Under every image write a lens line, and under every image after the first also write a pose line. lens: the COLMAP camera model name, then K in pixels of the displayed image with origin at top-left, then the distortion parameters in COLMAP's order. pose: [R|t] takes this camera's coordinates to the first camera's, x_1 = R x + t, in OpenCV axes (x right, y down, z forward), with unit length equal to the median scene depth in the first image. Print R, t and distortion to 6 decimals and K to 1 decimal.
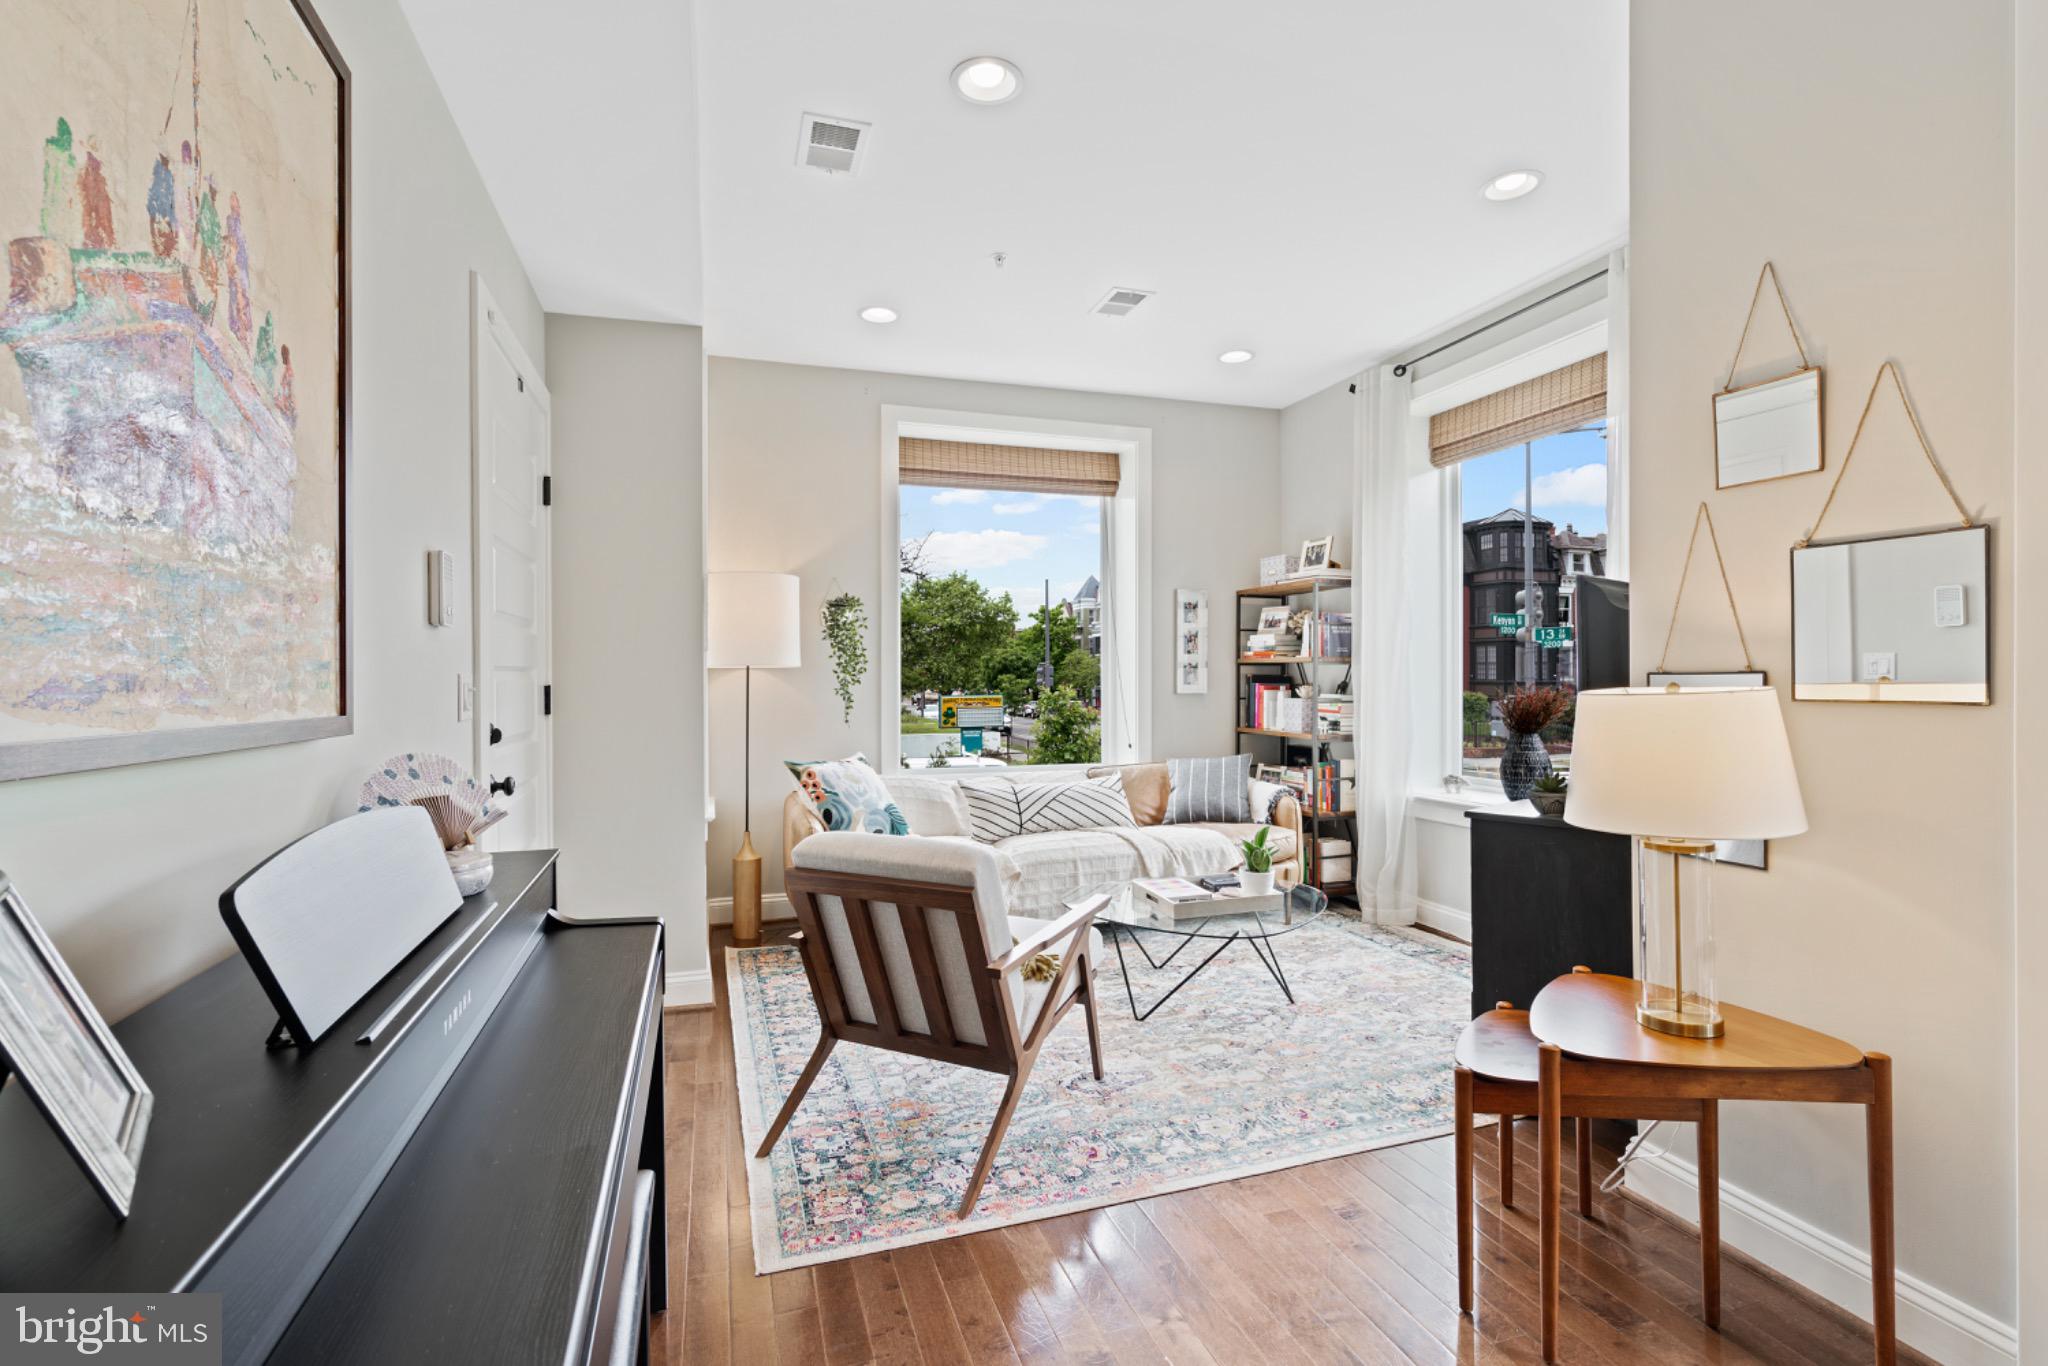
lens RADIAL K [[925.9, 0, 1040.1], [0, 925.9, 682.7], [0, 0, 1]] dist [-0.016570, 0.004307]
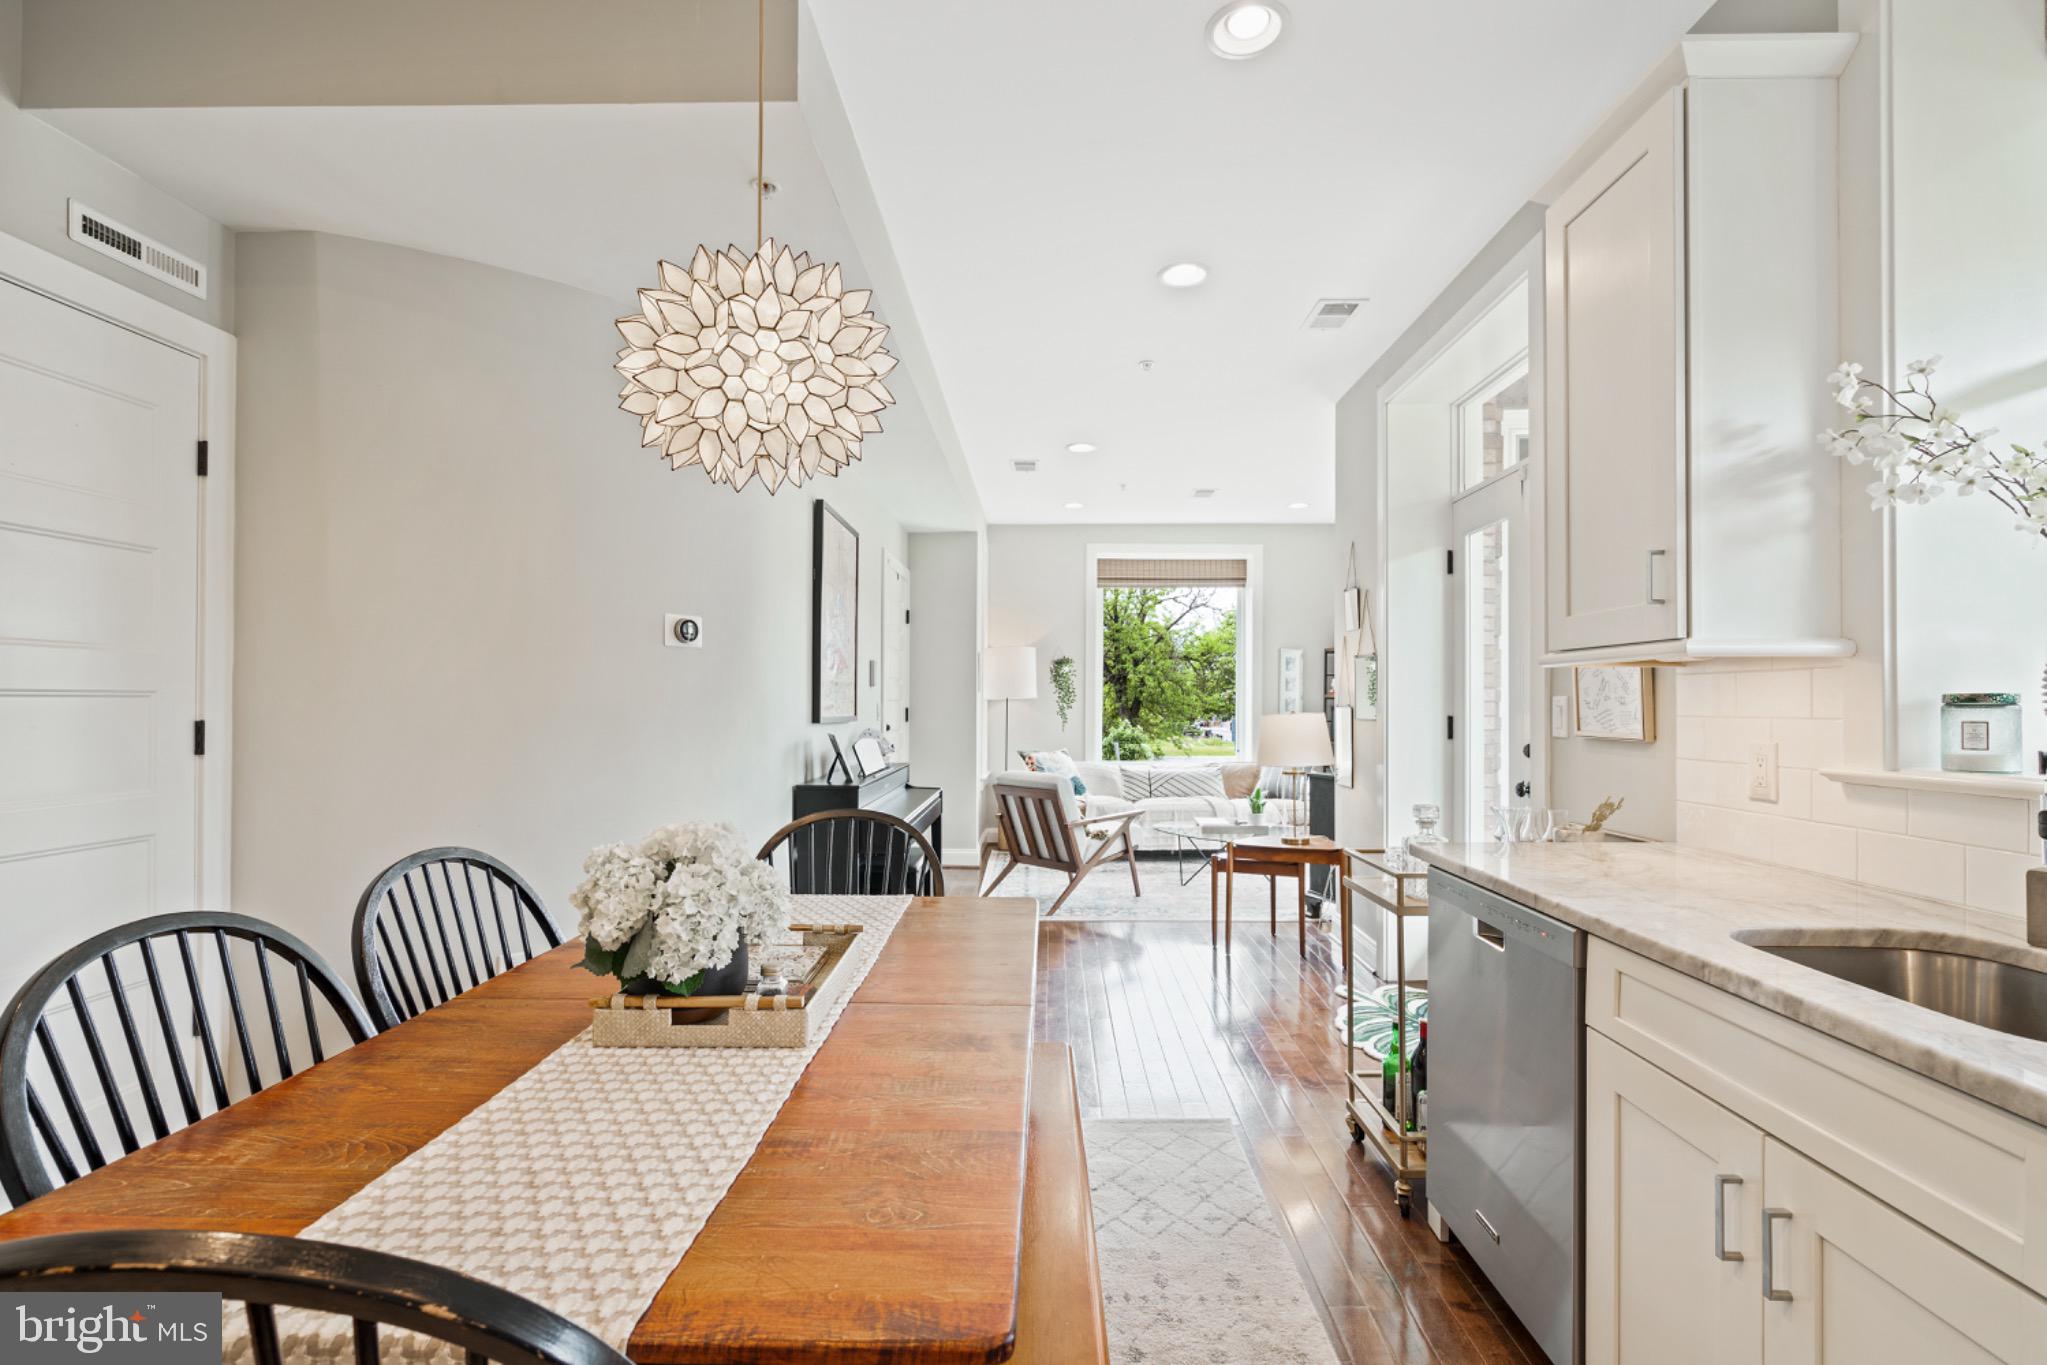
lens RADIAL K [[925.4, 0, 1020.8], [0, 925.4, 690.7], [0, 0, 1]] dist [-0.016570, 0.004307]
pose [[0.933619, 0.008969, -0.358155, 0.394470], [-0.015840, 0.999742, -0.016255, -0.004116], [0.357917, 0.020849, 0.933521, -0.746981]]
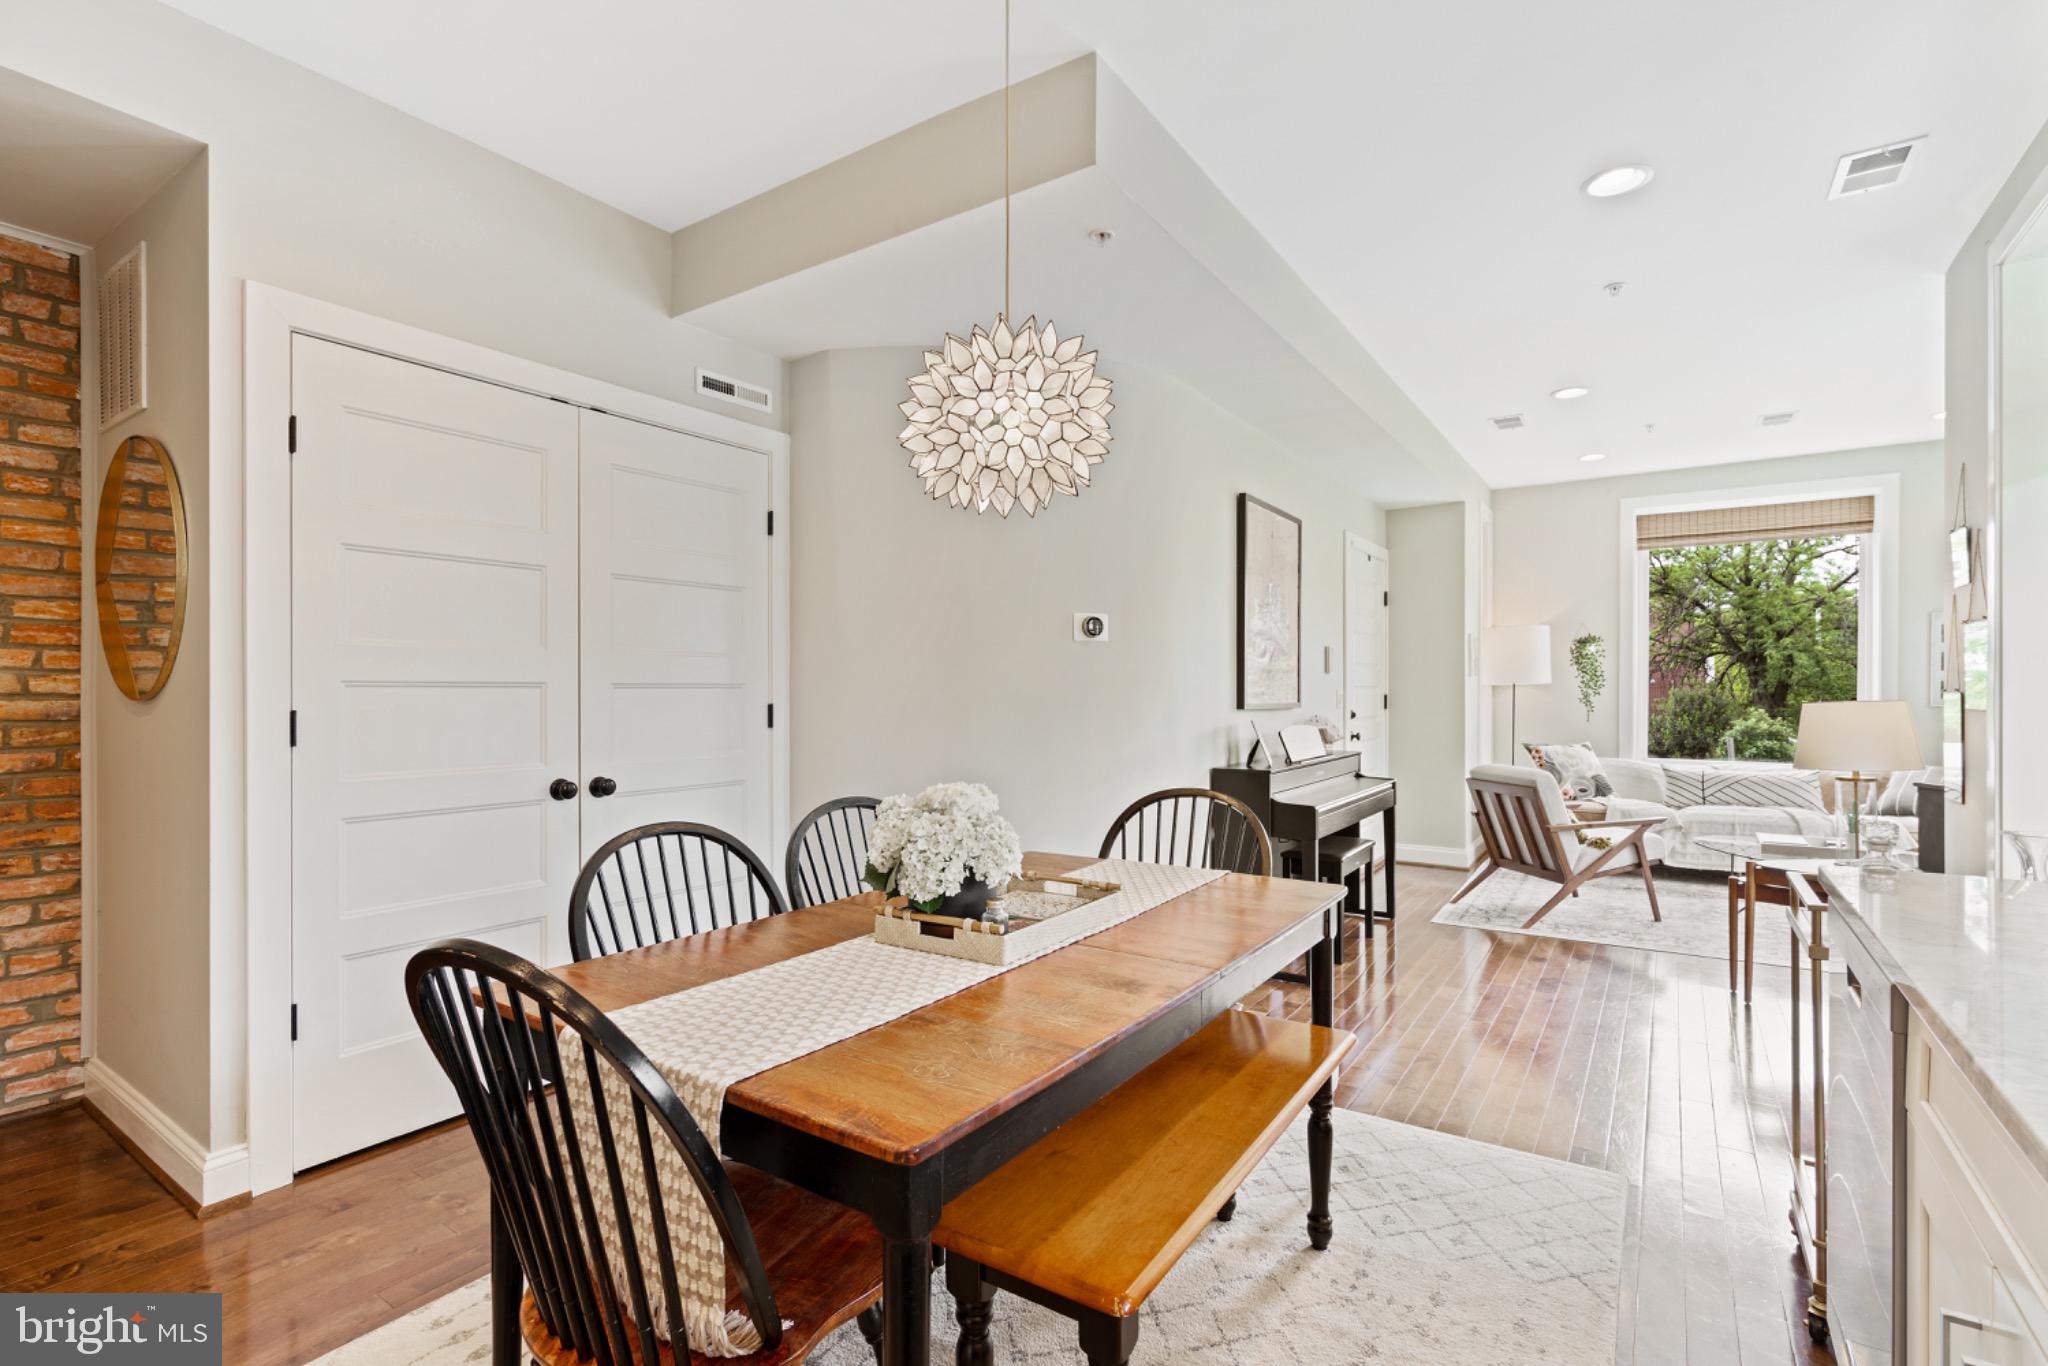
lens RADIAL K [[925.9, 0, 1008.8], [0, 925.9, 686.3], [0, 0, 1]] dist [-0.016570, 0.004307]
pose [[0.581044, 0.005980, -0.813850, 0.530288], [-0.009953, 0.999950, 0.000242, -0.005520], [0.813811, 0.007959, 0.581075, -0.706016]]
